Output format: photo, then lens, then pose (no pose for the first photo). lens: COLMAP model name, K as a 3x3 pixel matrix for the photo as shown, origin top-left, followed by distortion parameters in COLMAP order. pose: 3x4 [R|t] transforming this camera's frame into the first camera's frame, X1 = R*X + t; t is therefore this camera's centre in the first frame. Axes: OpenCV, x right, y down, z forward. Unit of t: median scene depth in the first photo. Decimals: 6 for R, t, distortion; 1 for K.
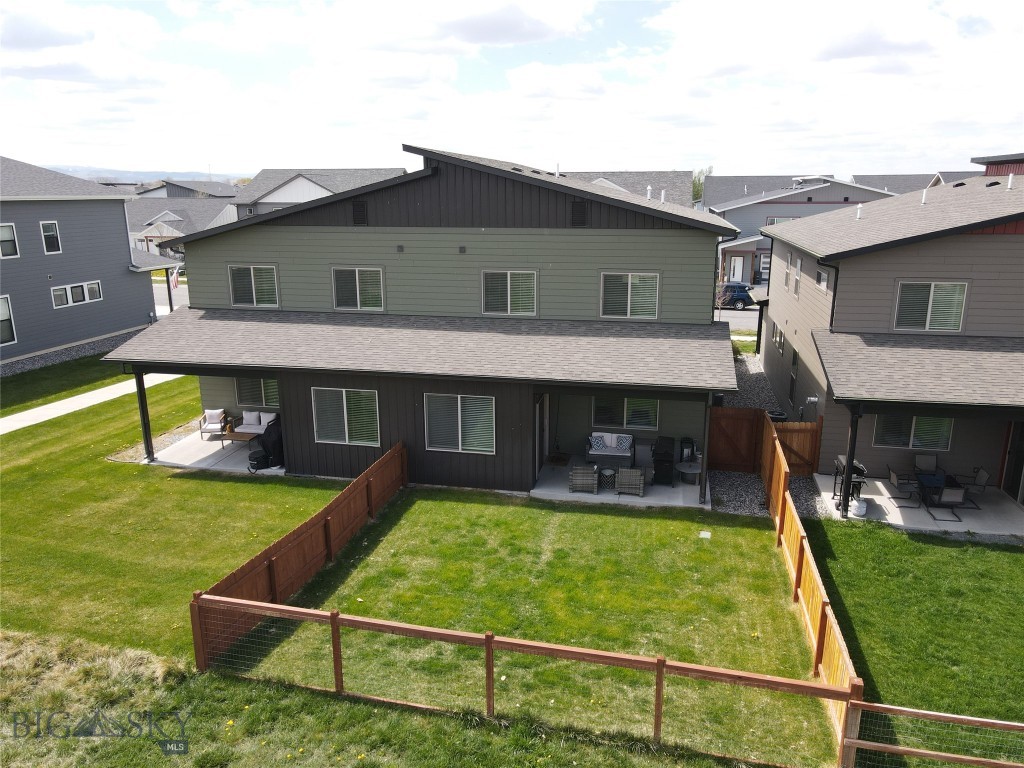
lens RADIAL K [[744.5, 0, 513.8], [0, 744.5, 383.7], [0, 0, 1]] dist [0.004032, 0.025003]
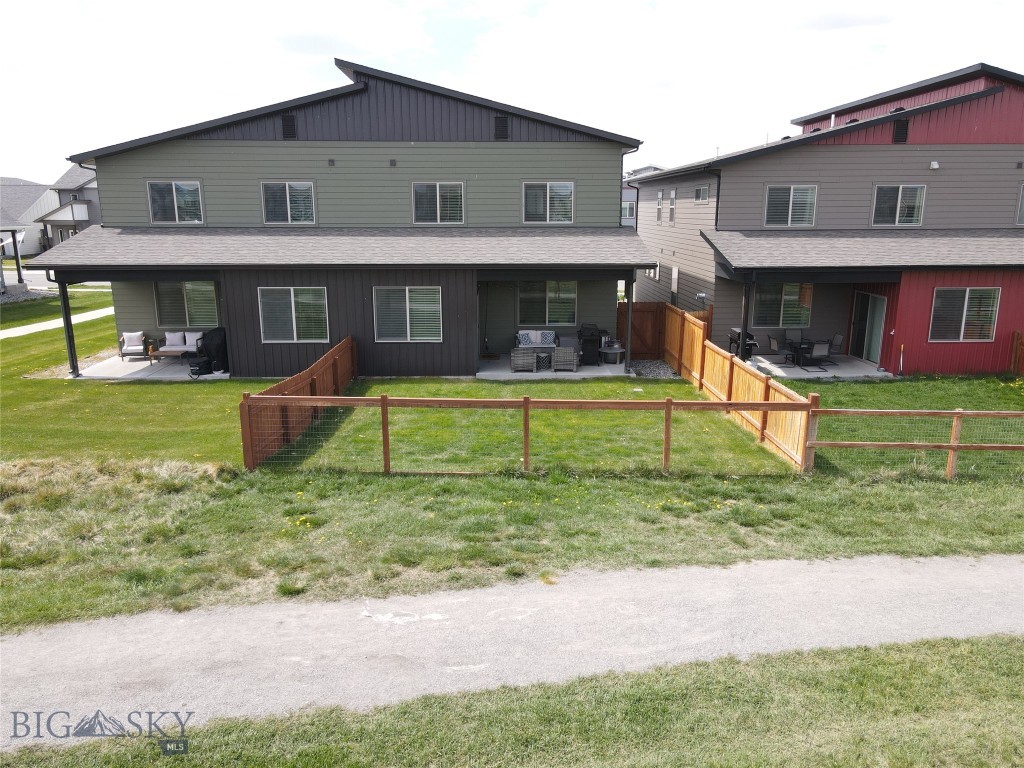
lens RADIAL K [[744.5, 0, 513.7], [0, 744.5, 382.3], [0, 0, 1]] dist [0.004032, 0.025003]
pose [[0.973081, -0.049454, 0.225095, -0.165466], [0.055469, 0.998250, -0.020474, 0.175708], [-0.223689, 0.032409, 0.974122, -0.076043]]
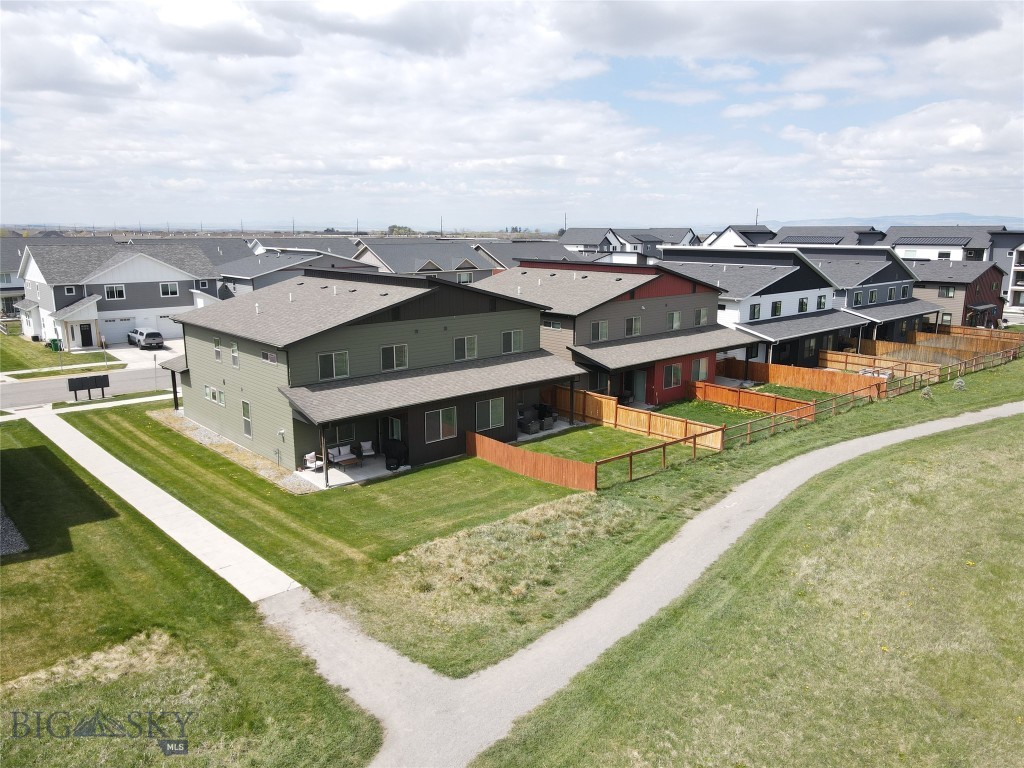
lens RADIAL K [[744.5, 0, 510.2], [0, 744.5, 388.3], [0, 0, 1]] dist [0.004032, 0.025003]
pose [[0.582620, -0.165051, 0.795809, -1.559747], [0.200147, 0.978145, 0.056338, -0.111263], [-0.787715, 0.126455, 0.602921, -0.242723]]
